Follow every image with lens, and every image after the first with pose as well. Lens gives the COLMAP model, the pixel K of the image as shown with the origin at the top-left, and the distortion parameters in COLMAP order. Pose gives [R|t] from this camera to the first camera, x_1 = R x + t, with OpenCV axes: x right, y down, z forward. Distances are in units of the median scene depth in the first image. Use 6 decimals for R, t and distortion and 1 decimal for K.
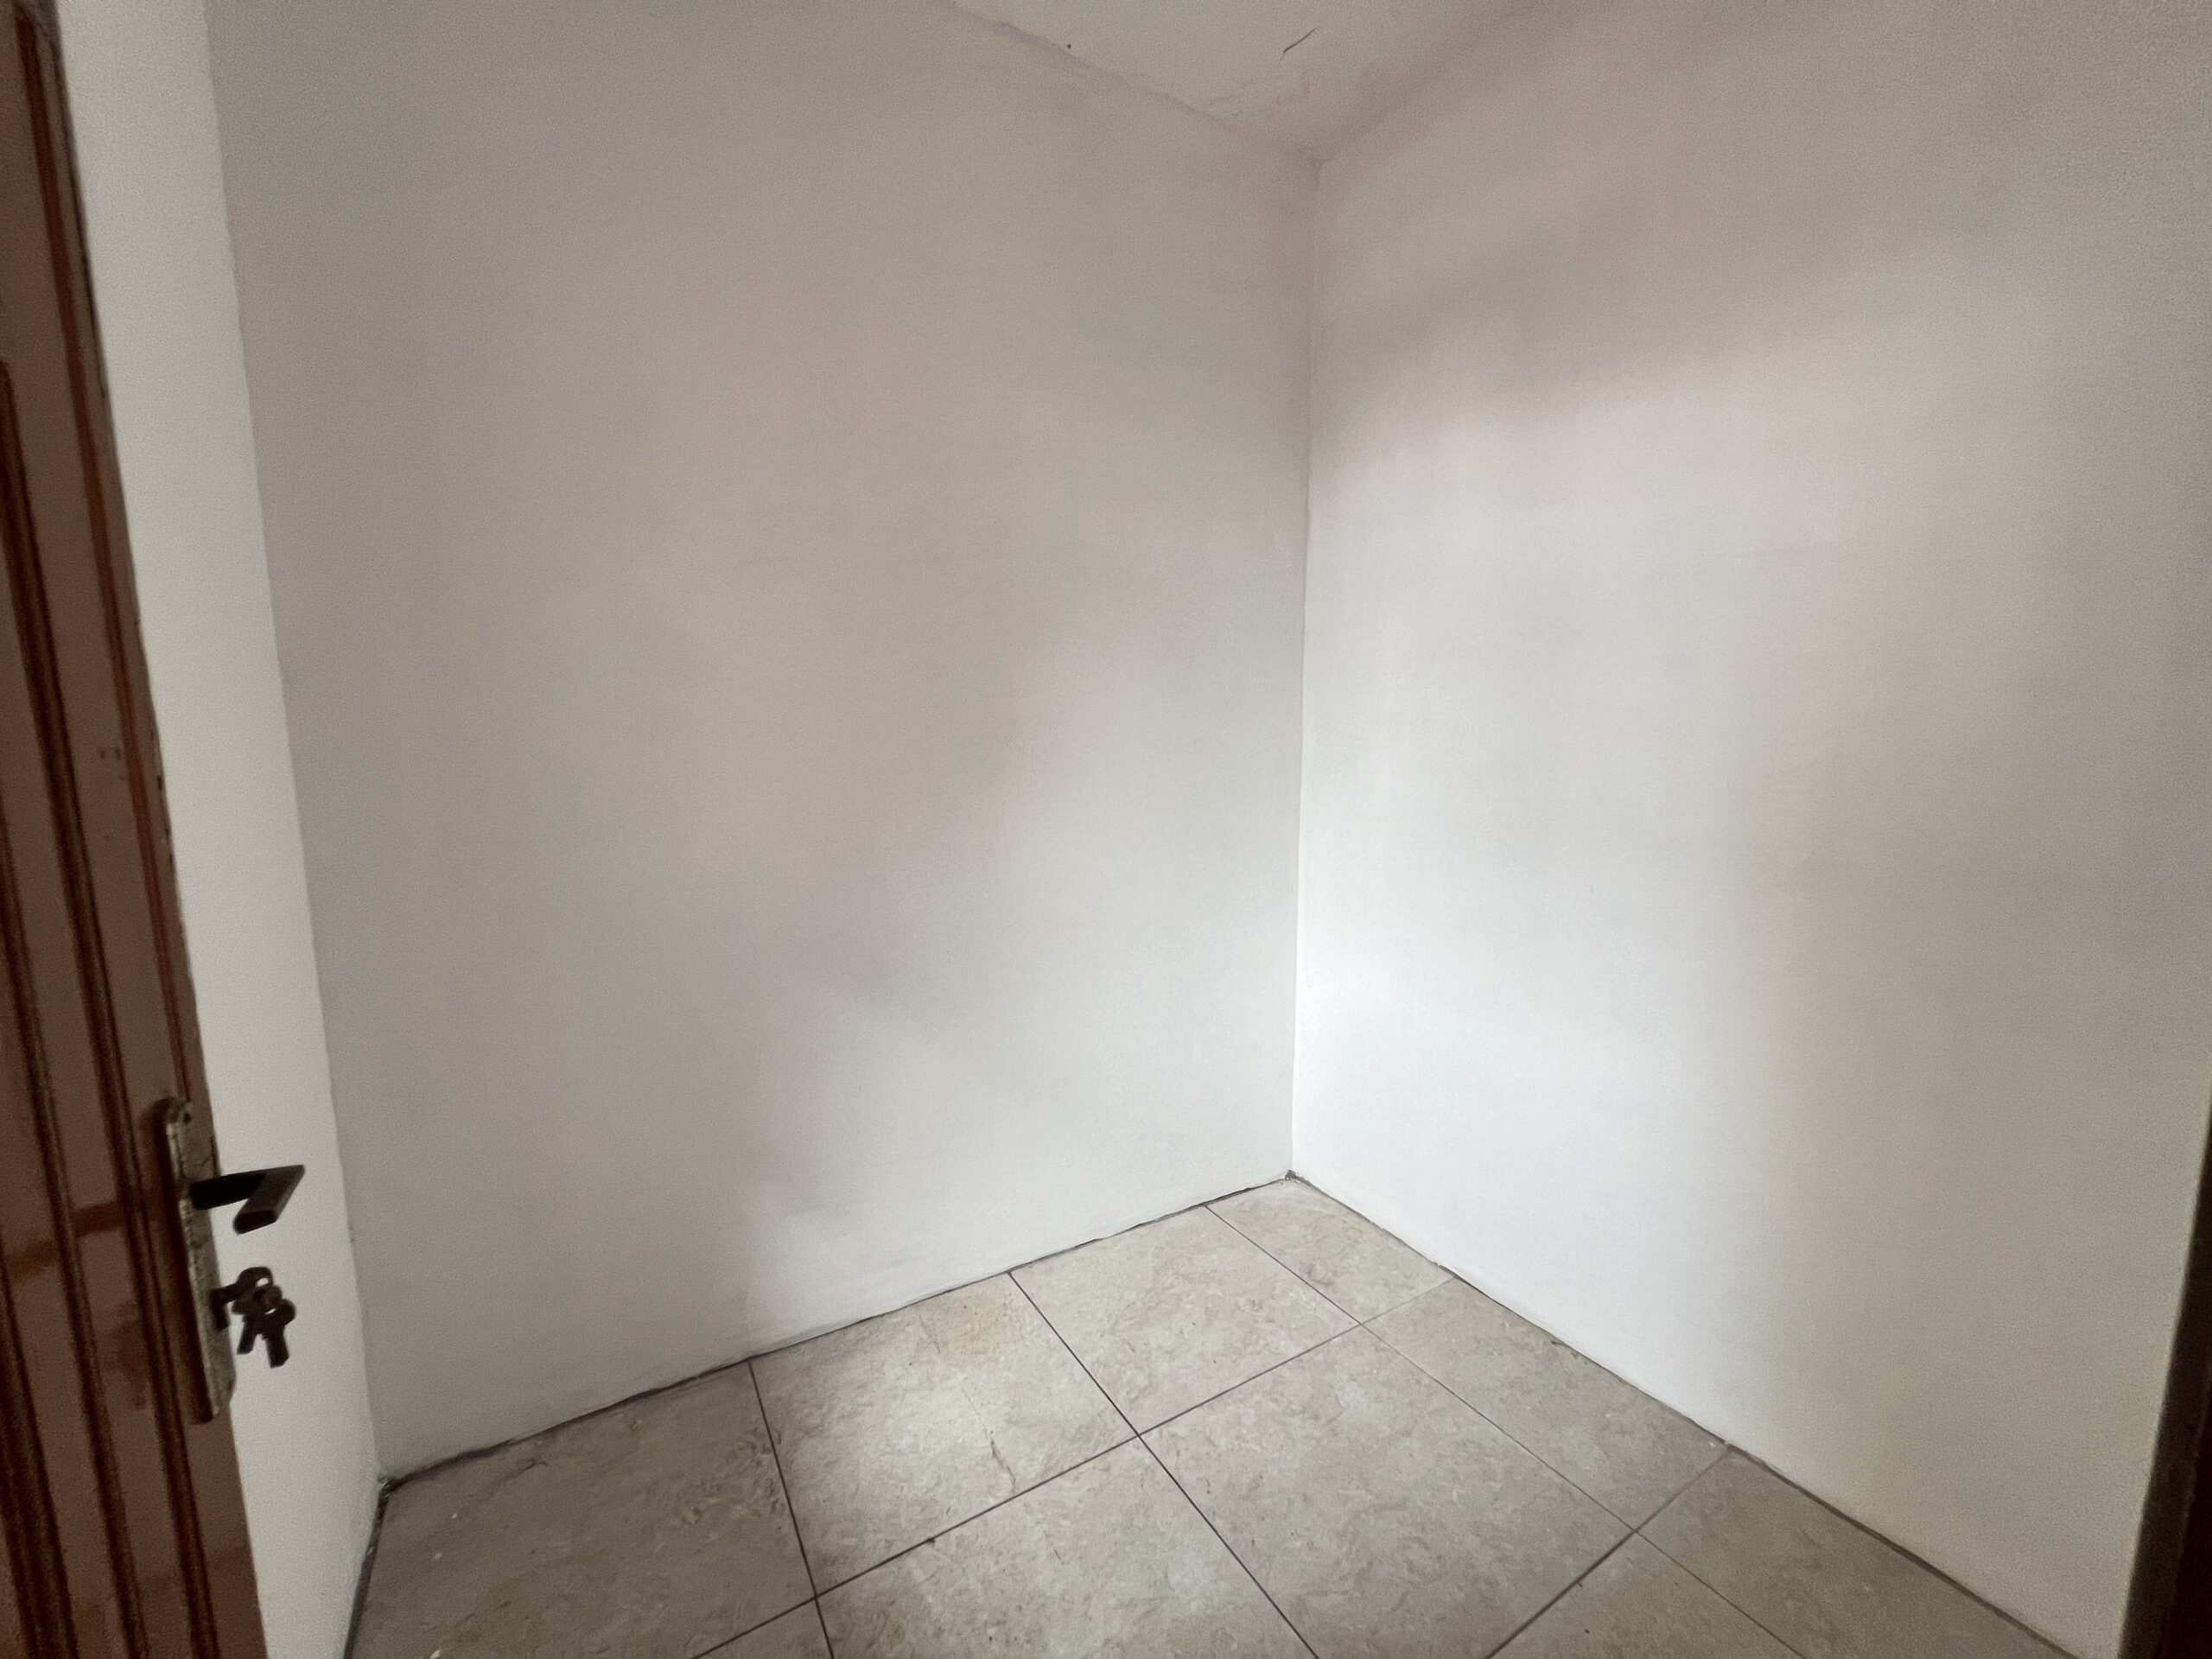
lens RADIAL K [[890.7, 0, 1106.0], [0, 890.7, 836.4], [0, 0, 1]] dist [0.002557, 0.000489]
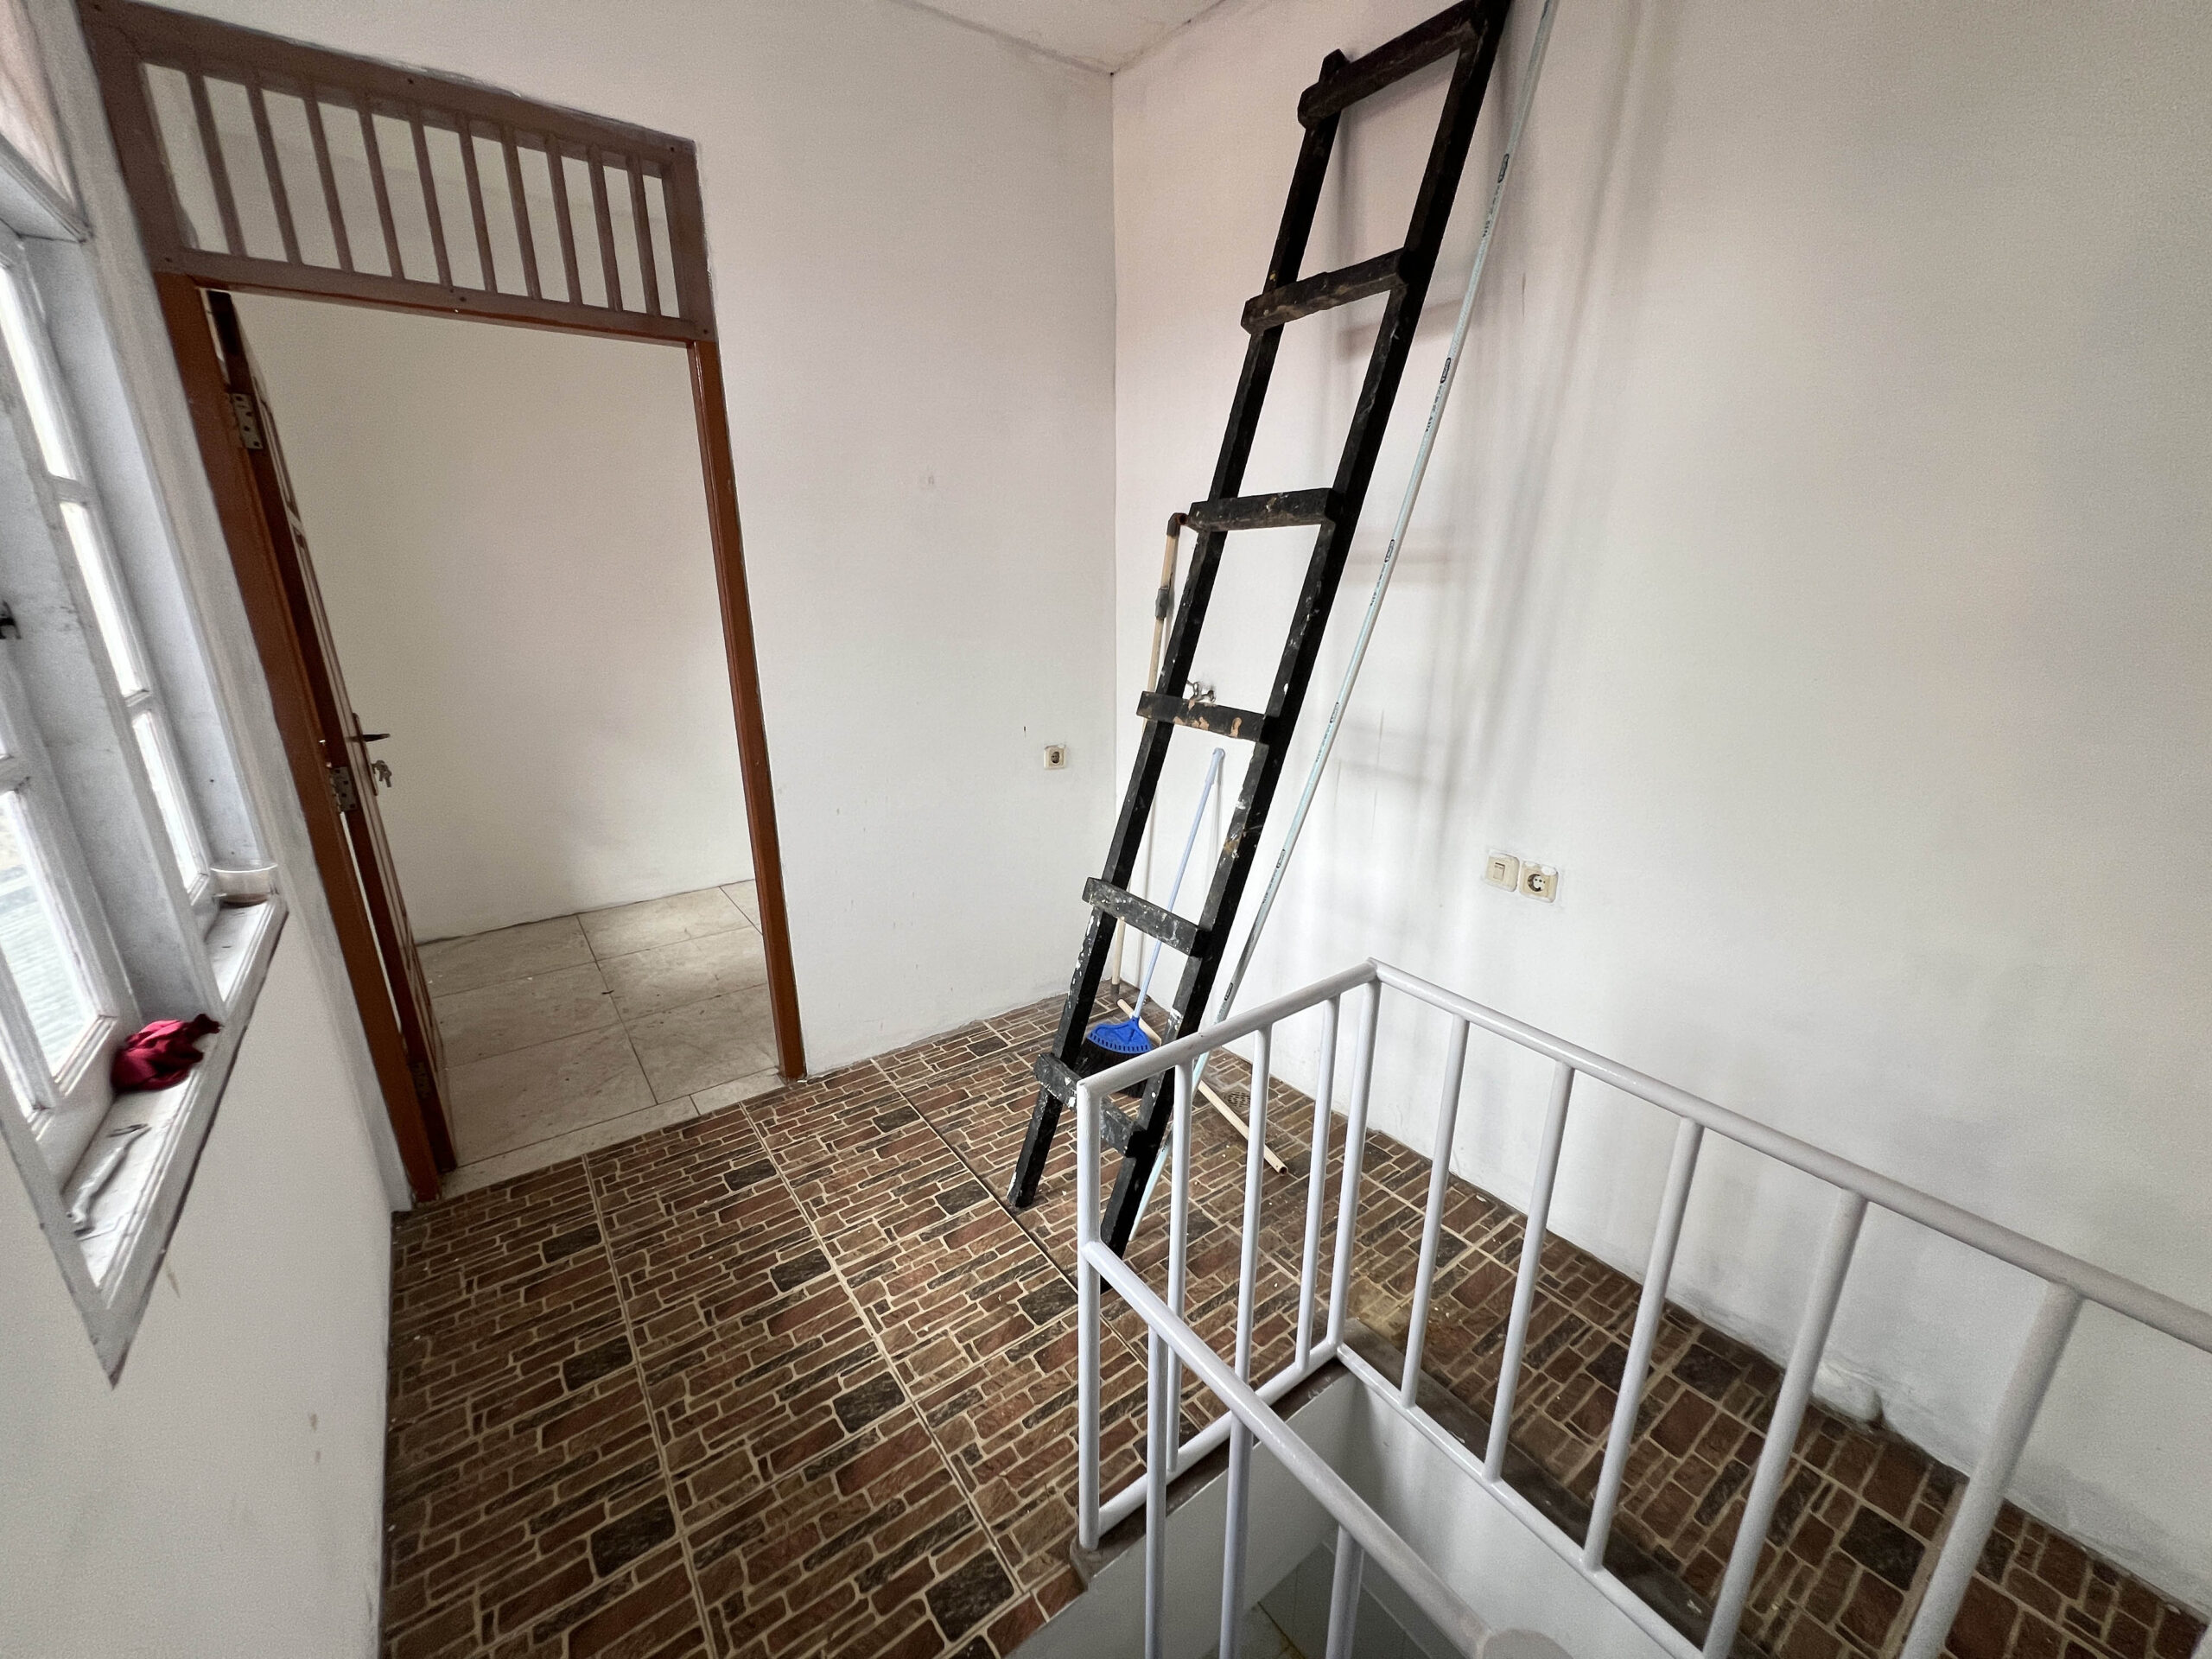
lens RADIAL K [[890.7, 0, 1106.3], [0, 890.7, 826.4], [0, 0, 1]] dist [0.002557, 0.000489]
pose [[0.996252, -0.020104, 0.084128, 0.631837], [0.005960, 0.986257, 0.165111, 0.052963], [-0.086291, -0.163991, 0.982680, -1.067109]]
